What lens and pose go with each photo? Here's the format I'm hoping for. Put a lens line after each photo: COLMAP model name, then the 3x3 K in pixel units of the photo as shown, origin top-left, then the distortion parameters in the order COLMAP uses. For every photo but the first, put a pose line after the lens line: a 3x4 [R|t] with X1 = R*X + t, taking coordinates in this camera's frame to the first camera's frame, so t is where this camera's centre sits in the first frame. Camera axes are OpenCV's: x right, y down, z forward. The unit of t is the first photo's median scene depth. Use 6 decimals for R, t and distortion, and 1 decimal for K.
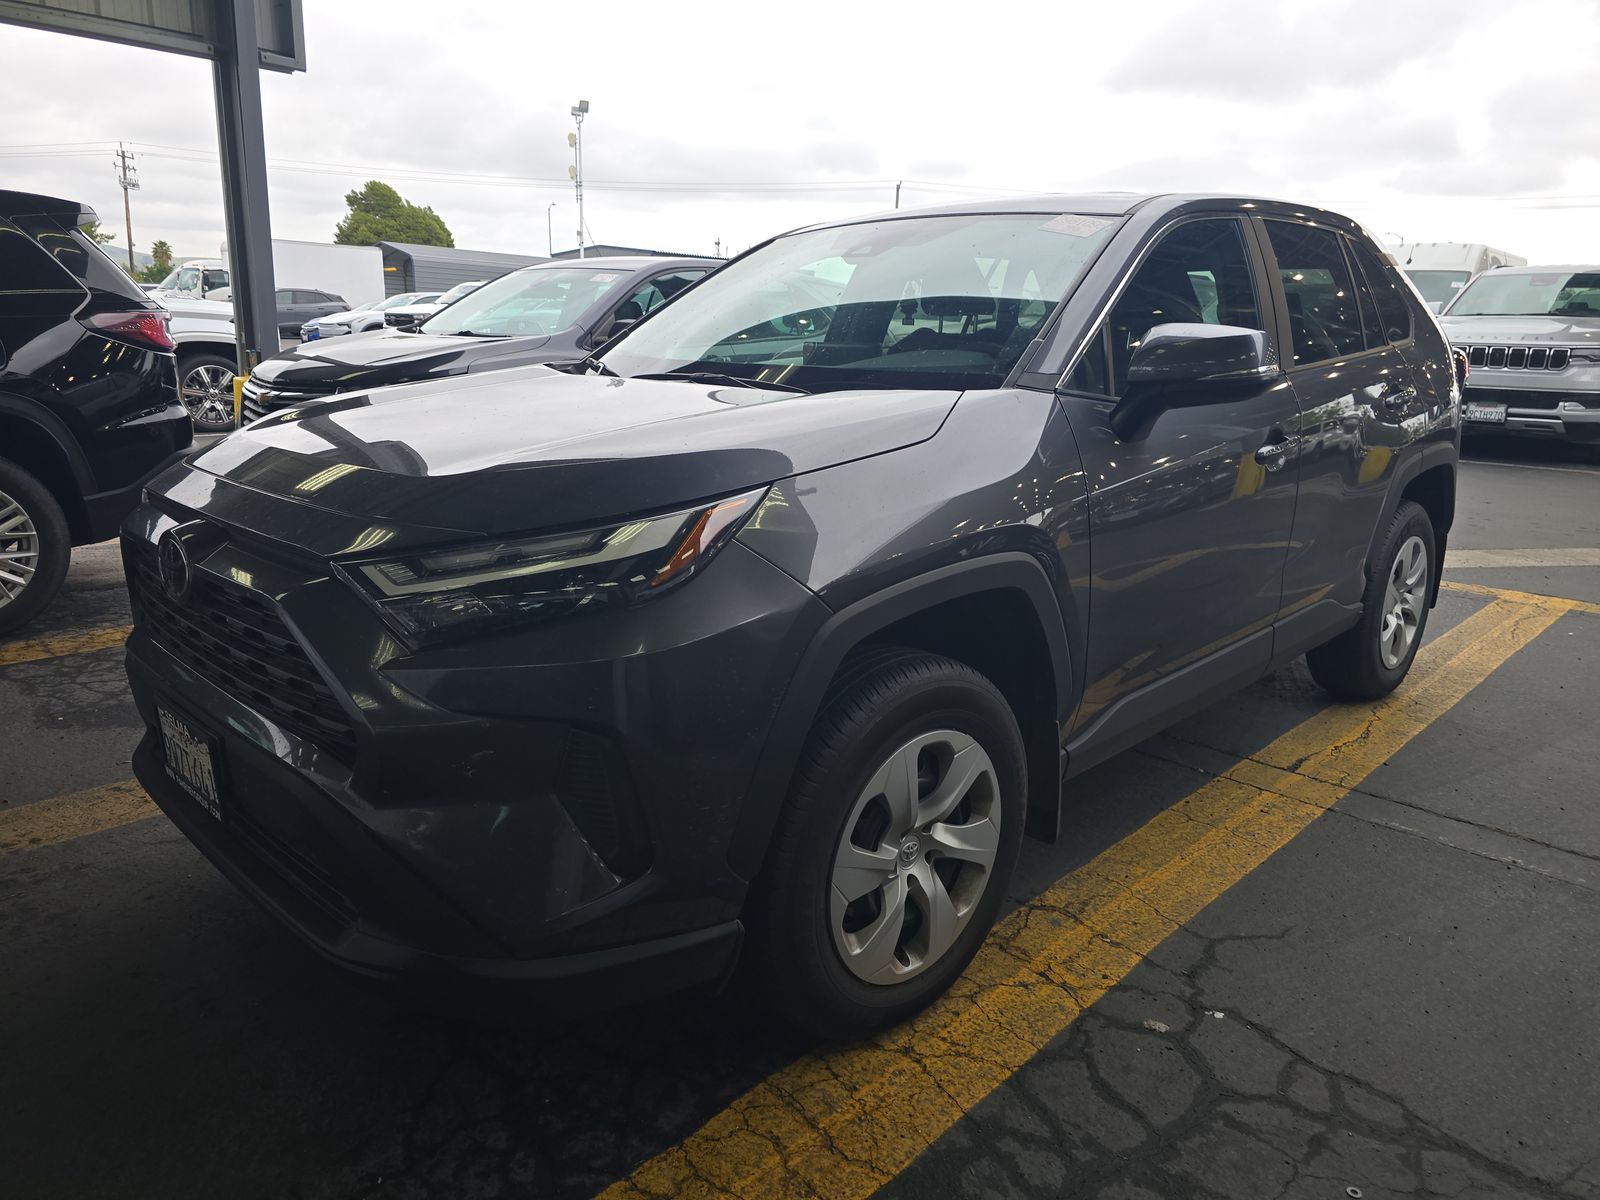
lens RADIAL K [[1111.4, 0, 800.0], [0, 1111.4, 600.0], [0, 0, 1]] dist [0.077215, -0.070279]
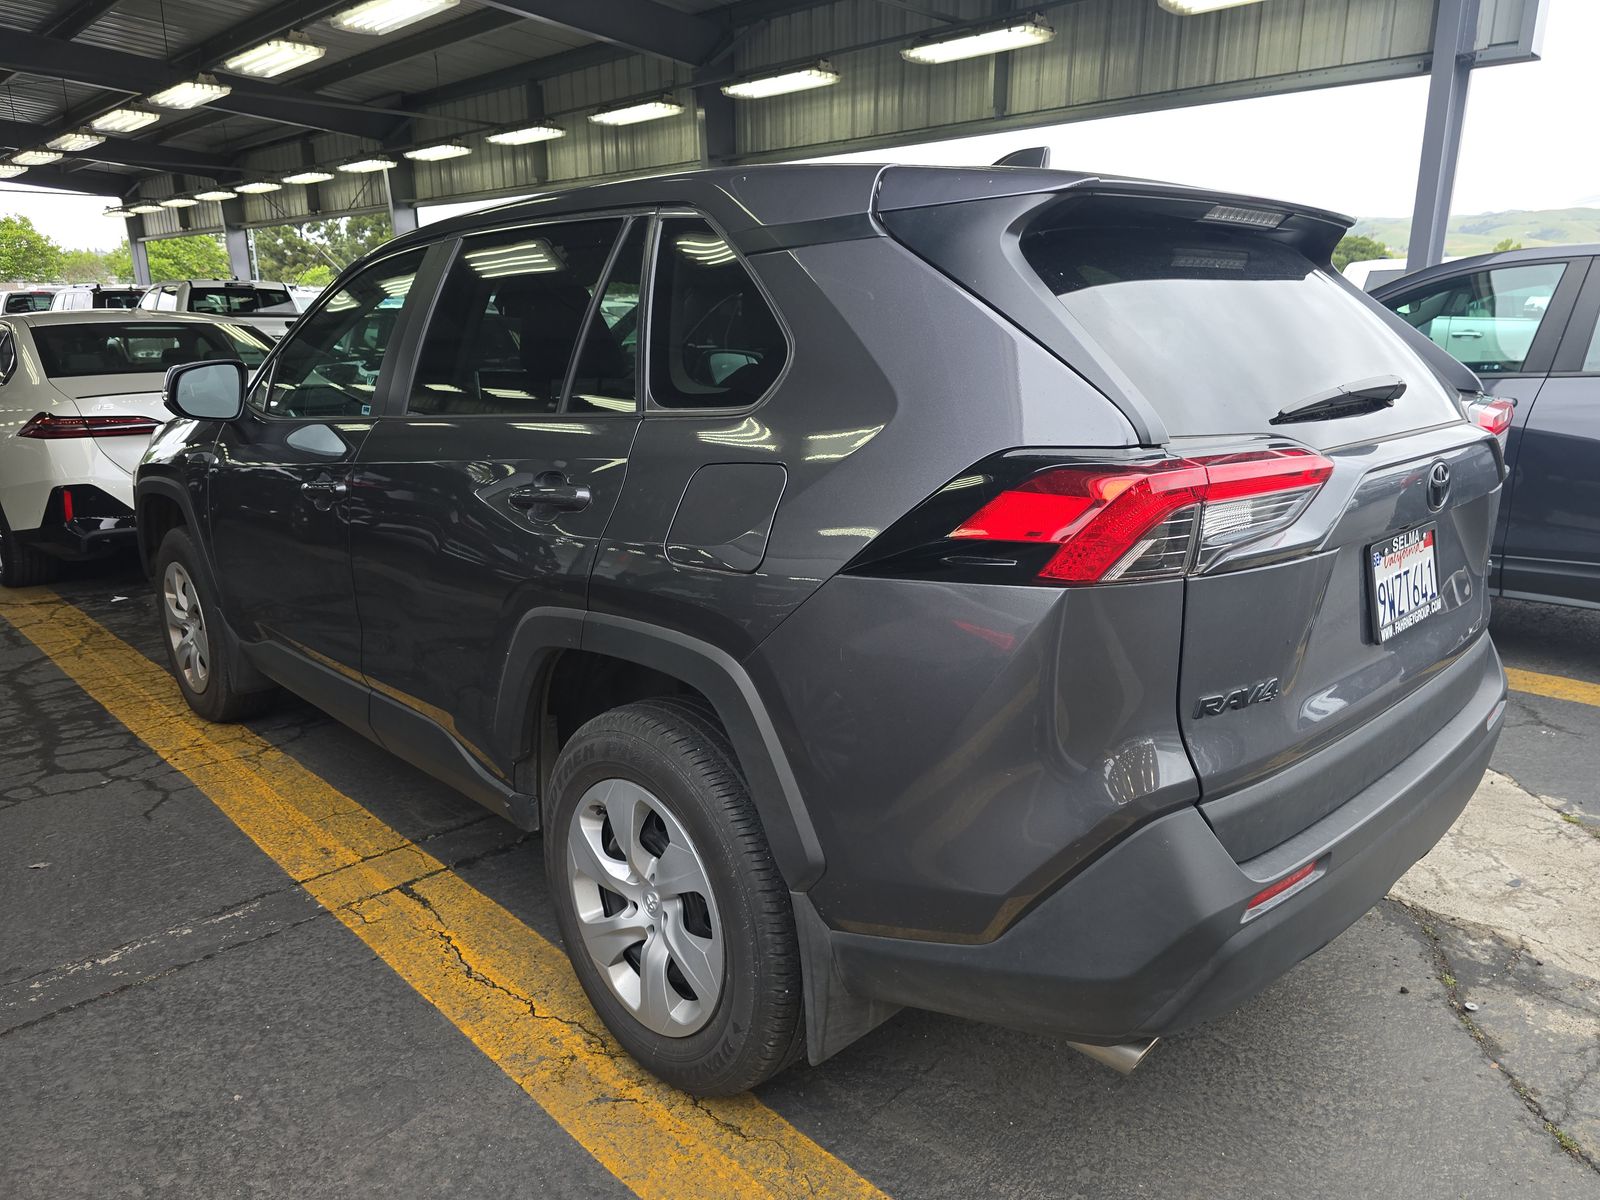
lens RADIAL K [[1111.4, 0, 800.0], [0, 1111.4, 600.0], [0, 0, 1]] dist [0.077215, -0.070279]
pose [[-0.063538, 0.220455, -0.973326, 1.831345], [-0.227370, 0.946449, 0.229210, -0.484399], [0.971733, 0.235868, -0.010011, 1.916052]]
